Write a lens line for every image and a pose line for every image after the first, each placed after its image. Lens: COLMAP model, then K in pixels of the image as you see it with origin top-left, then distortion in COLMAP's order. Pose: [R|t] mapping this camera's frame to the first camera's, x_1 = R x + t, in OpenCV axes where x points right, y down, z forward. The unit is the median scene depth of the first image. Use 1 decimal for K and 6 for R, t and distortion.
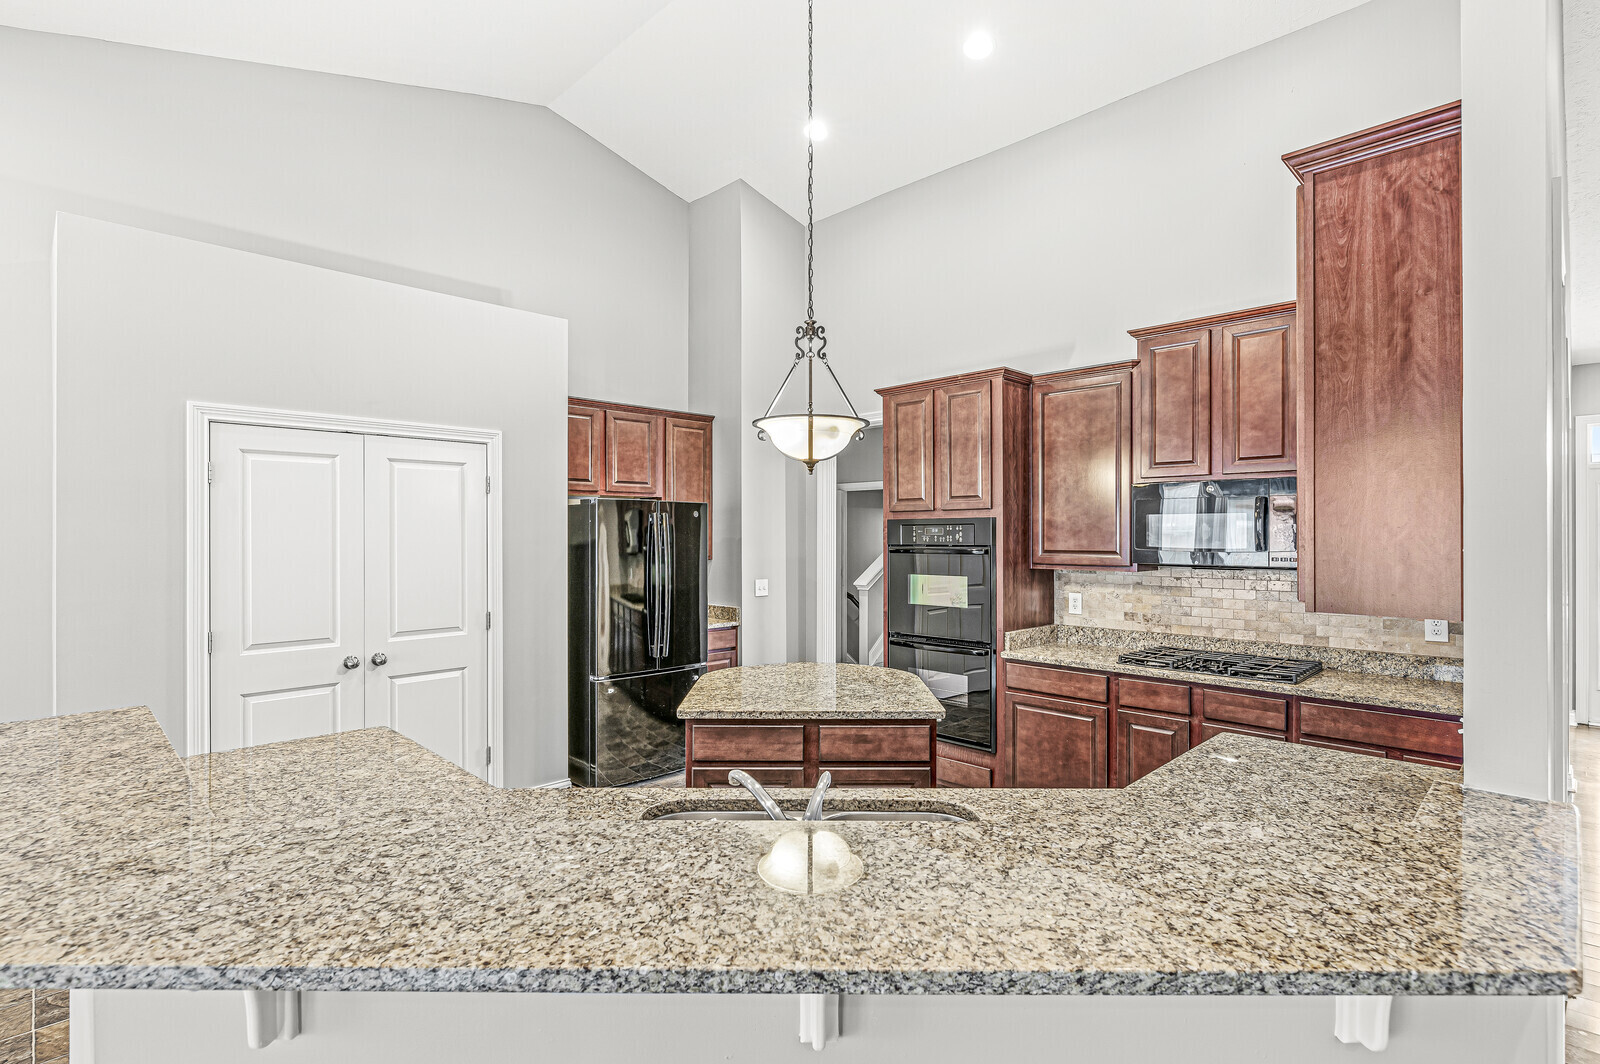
lens RADIAL K [[774.5, 0, 800.0], [0, 774.5, 532.0], [0, 0, 1]] dist [-0.001329, -0.000304]
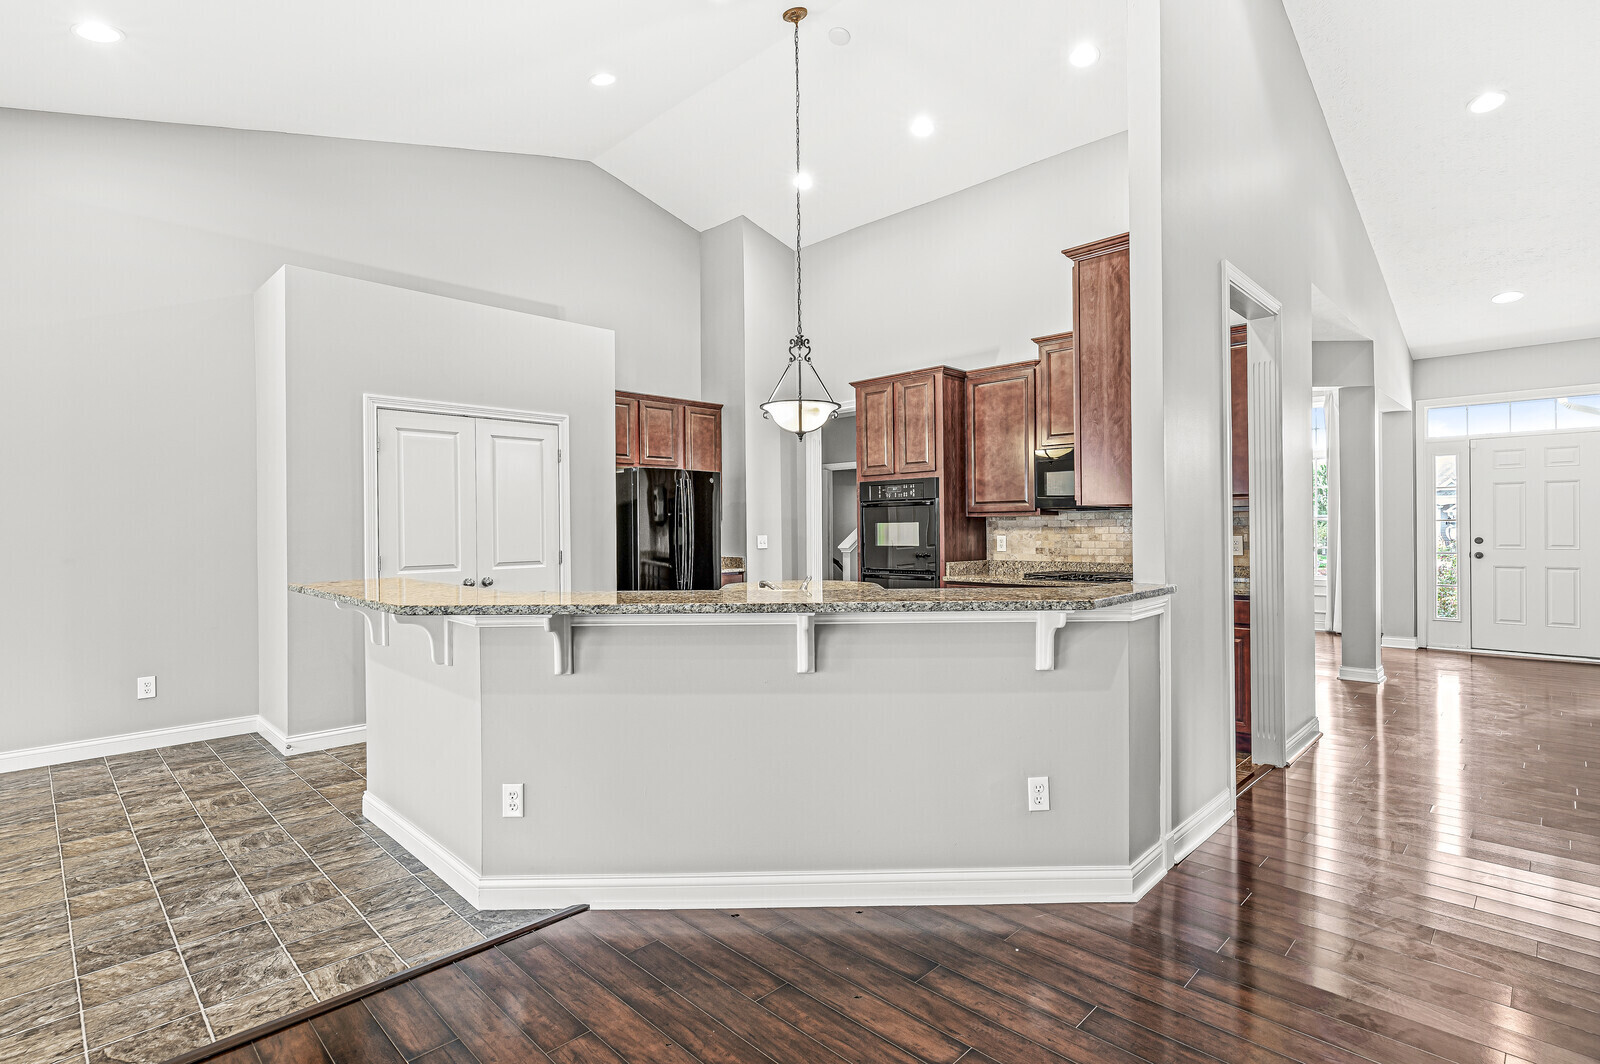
lens RADIAL K [[774.5, 0, 800.0], [0, 774.5, 532.0], [0, 0, 1]] dist [-0.001329, -0.000304]
pose [[0.999895, -0.008450, 0.011744, -0.004252], [0.008353, 0.999930, 0.008326, 0.061240], [-0.011814, -0.008227, 0.999896, -0.333389]]
